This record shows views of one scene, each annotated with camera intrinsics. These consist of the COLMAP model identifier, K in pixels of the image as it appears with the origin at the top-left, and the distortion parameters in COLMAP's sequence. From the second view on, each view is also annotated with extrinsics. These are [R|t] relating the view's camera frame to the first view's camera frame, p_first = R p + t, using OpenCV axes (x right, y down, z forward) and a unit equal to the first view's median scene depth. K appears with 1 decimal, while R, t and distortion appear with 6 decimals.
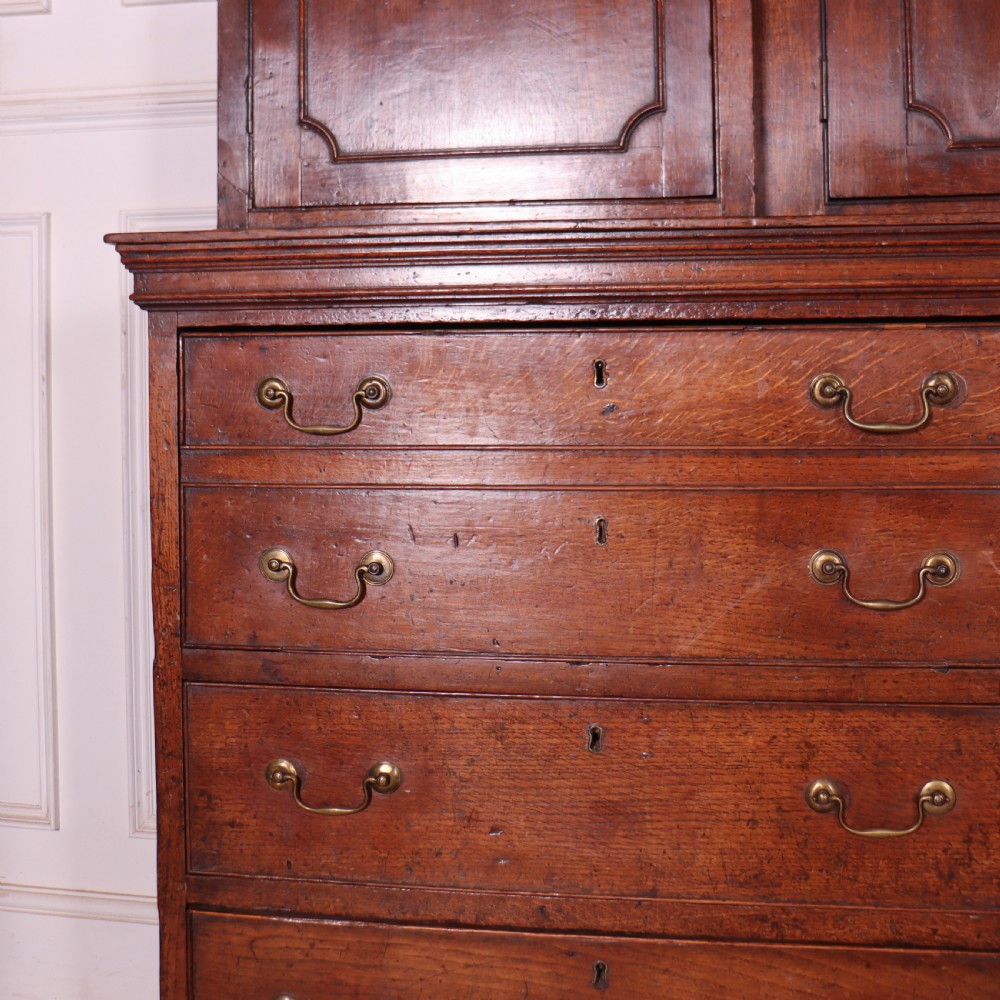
lens RADIAL K [[1579.6, 0, 392.2], [0, 1579.6, 407.9], [0, 0, 1]] dist [-0.151004, 0.000000]
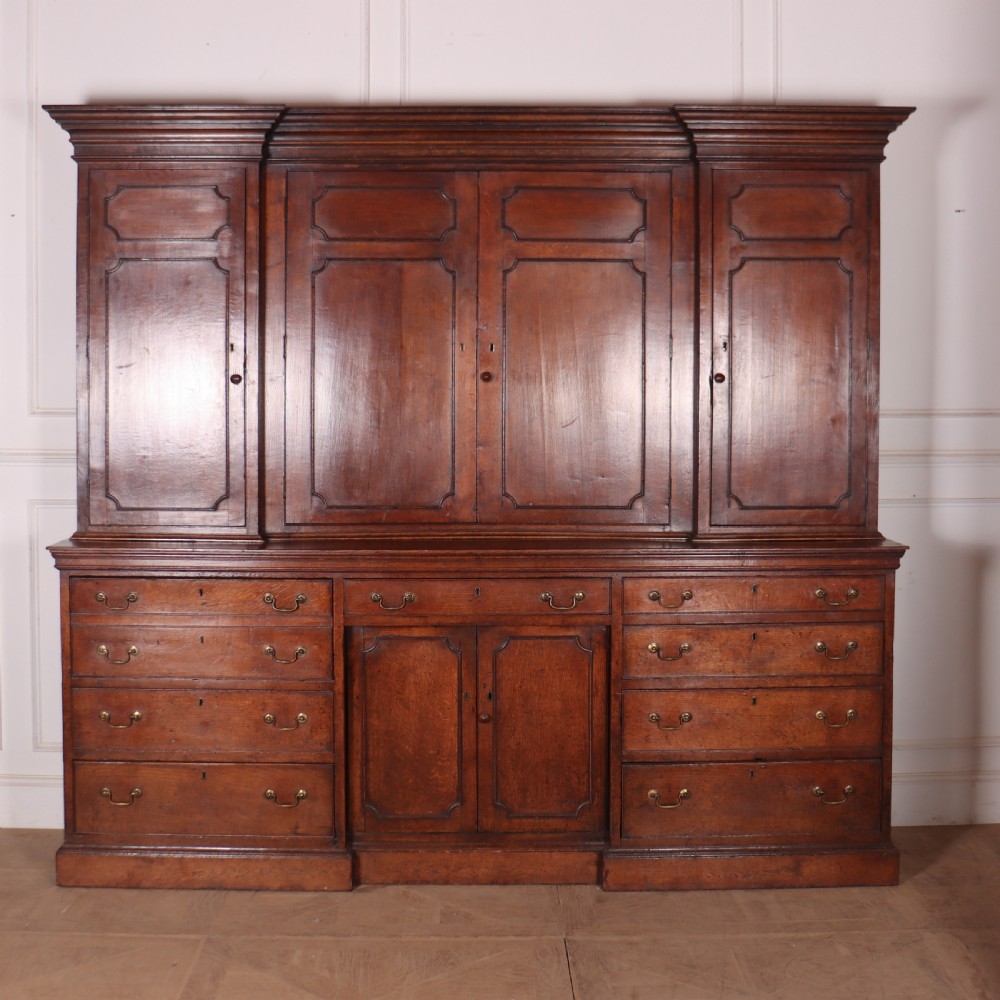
lens RADIAL K [[1568.7, 0, 485.3], [0, 1568.7, 420.7], [0, 0, 1]] dist [-0.146265, 0.000000]
pose [[0.975986, 0.003984, 0.217795, -0.000233], [-0.007386, 0.999863, 0.014805, -0.427151], [-0.217706, -0.016058, 0.975882, -2.272293]]
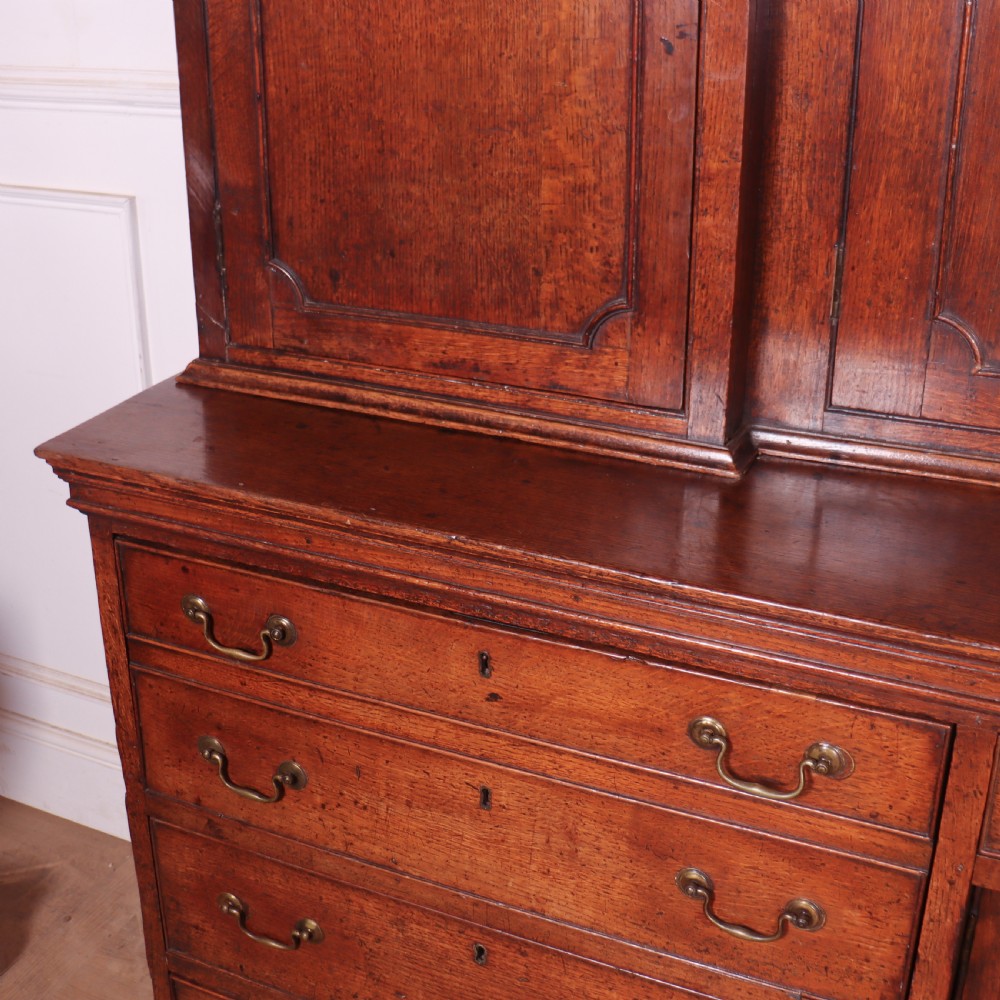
lens RADIAL K [[1465.3, 0, 393.4], [0, 1465.3, 519.0], [0, 0, 1]] dist [-0.134448, 0.000000]
pose [[0.962186, 0.097145, -0.254483, 0.291401], [0.015887, 0.912642, 0.408452, -0.461238], [0.271931, -0.397049, 0.876587, 0.226867]]
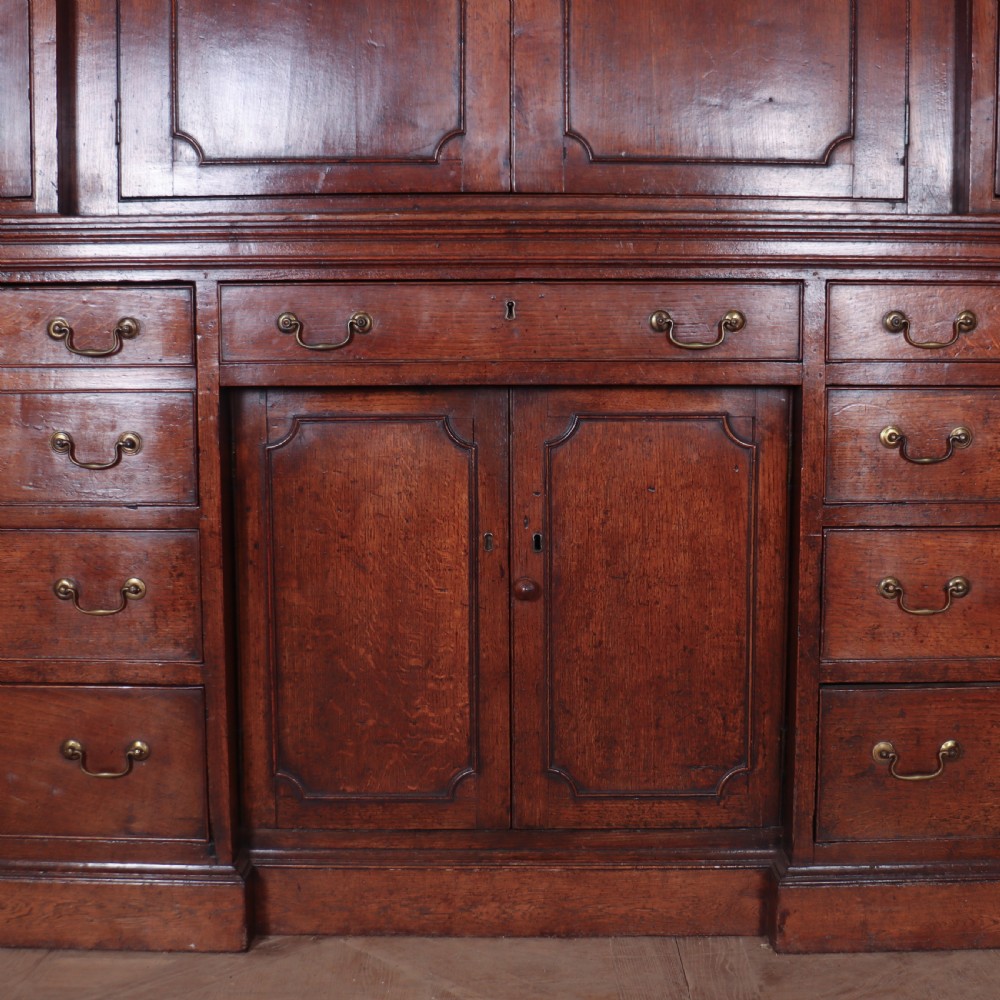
lens RADIAL K [[1568.7, 0, 542.8], [0, 1568.7, 518.1], [0, 0, 1]] dist [-0.146265, 0.000000]
pose [[0.976024, -0.015776, 0.217093, 0.393723], [-0.007779, 0.994205, 0.107223, 0.007555], [-0.217526, -0.106341, 0.970244, -0.588994]]
